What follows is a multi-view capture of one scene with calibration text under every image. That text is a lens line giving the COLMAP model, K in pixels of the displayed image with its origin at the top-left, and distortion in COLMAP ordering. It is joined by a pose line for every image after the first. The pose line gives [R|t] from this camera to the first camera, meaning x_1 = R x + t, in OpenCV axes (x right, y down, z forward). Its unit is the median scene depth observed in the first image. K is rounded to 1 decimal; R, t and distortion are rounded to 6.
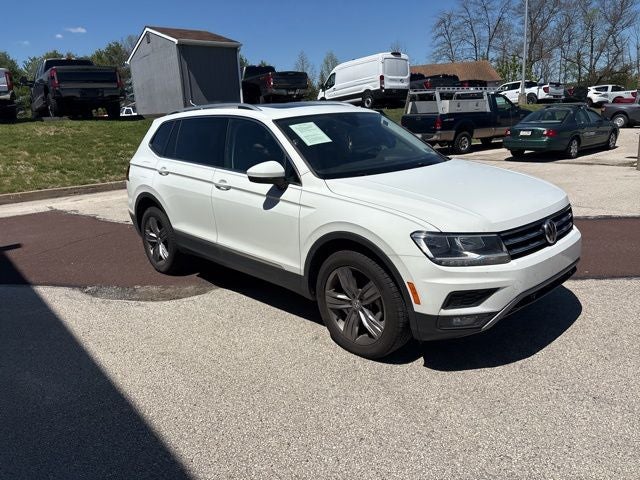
lens RADIAL K [[484.8, 0, 324.1], [0, 484.8, 237.5], [0, 0, 1]] dist [0.055050, -0.056278]
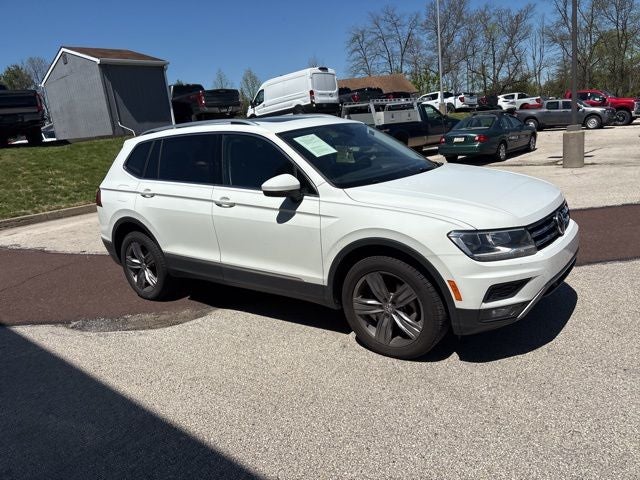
lens RADIAL K [[484.8, 0, 324.1], [0, 484.8, 245.9], [0, 0, 1]] dist [0.055050, -0.056278]
pose [[0.986211, -0.078698, 0.145583, -0.040654], [0.080833, 0.996689, -0.008799, 0.001111], [-0.144408, 0.020446, 0.989307, 0.001258]]
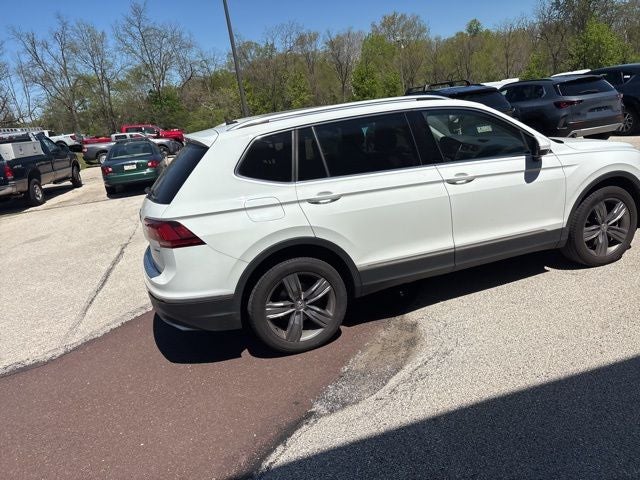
lens RADIAL K [[484.8, 0, 326.4], [0, 484.8, 249.4], [0, 0, 1]] dist [0.055050, -0.056278]
pose [[0.409828, -0.262215, 0.873661, -0.290299], [0.328165, 0.936044, 0.126999, -0.046112], [-0.851087, 0.234657, 0.469667, 0.204954]]
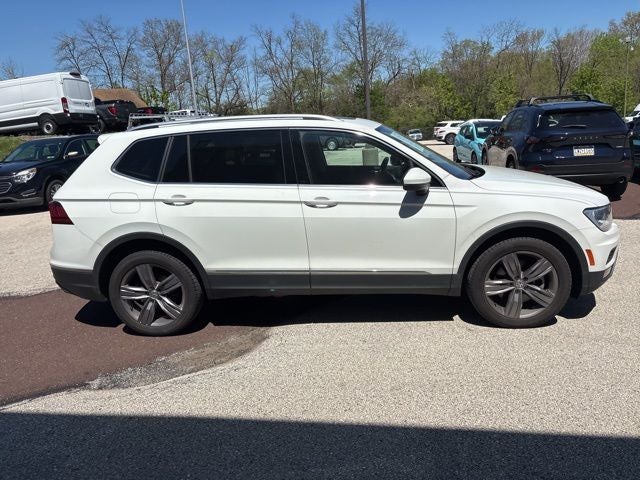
lens RADIAL K [[484.8, 0, 323.7], [0, 484.8, 241.1], [0, 0, 1]] dist [0.055050, -0.056278]
pose [[0.747843, -0.149021, 0.646933, -0.200297], [0.181343, 0.983275, 0.016868, -0.012964], [-0.638627, 0.104702, 0.762360, 0.080819]]
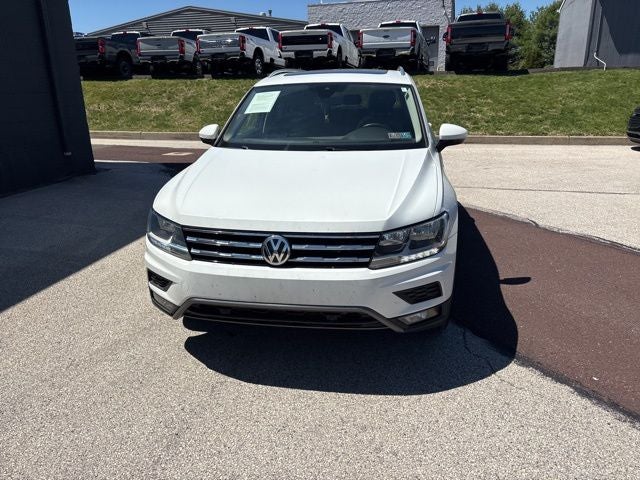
lens RADIAL K [[484.8, 0, 325.4], [0, 484.8, 240.6], [0, 0, 1]] dist [0.055050, -0.056278]
pose [[0.598257, 0.287378, -0.747999, 0.210651], [-0.211792, 0.956990, 0.198277, -0.038652], [0.772808, 0.039800, 0.633391, 0.106924]]
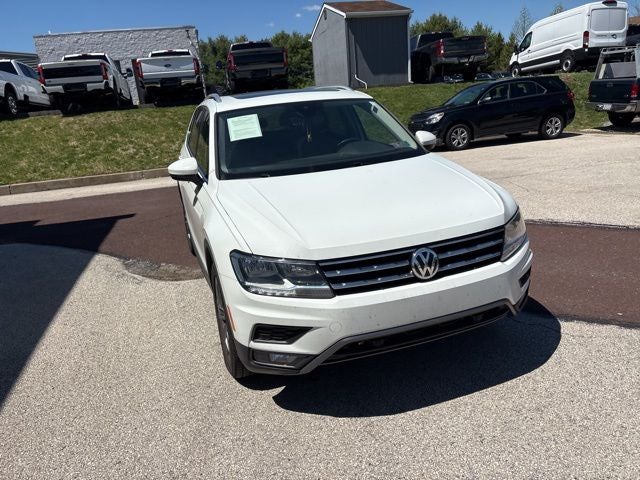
lens RADIAL K [[484.8, 0, 325.5], [0, 484.8, 248.3], [0, 0, 1]] dist [0.055050, -0.056278]
pose [[0.911362, 0.096912, -0.400034, 0.119431], [-0.064771, 0.993545, 0.093134, -0.018641], [0.406477, -0.058968, 0.911756, 0.045552]]
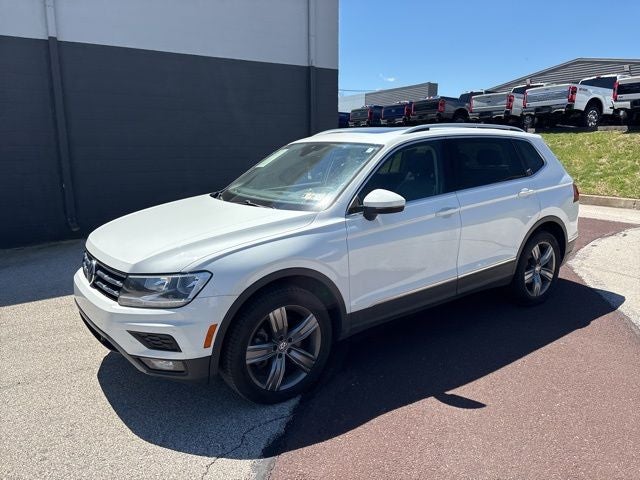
lens RADIAL K [[484.8, 0, 323.6], [0, 484.8, 238.4], [0, 0, 1]] dist [0.055050, -0.056278]
pose [[-0.129858, 0.246801, -0.960326, 0.258865], [-0.225268, 0.935857, 0.270974, -0.087656], [0.965604, 0.251519, -0.065932, 0.288650]]
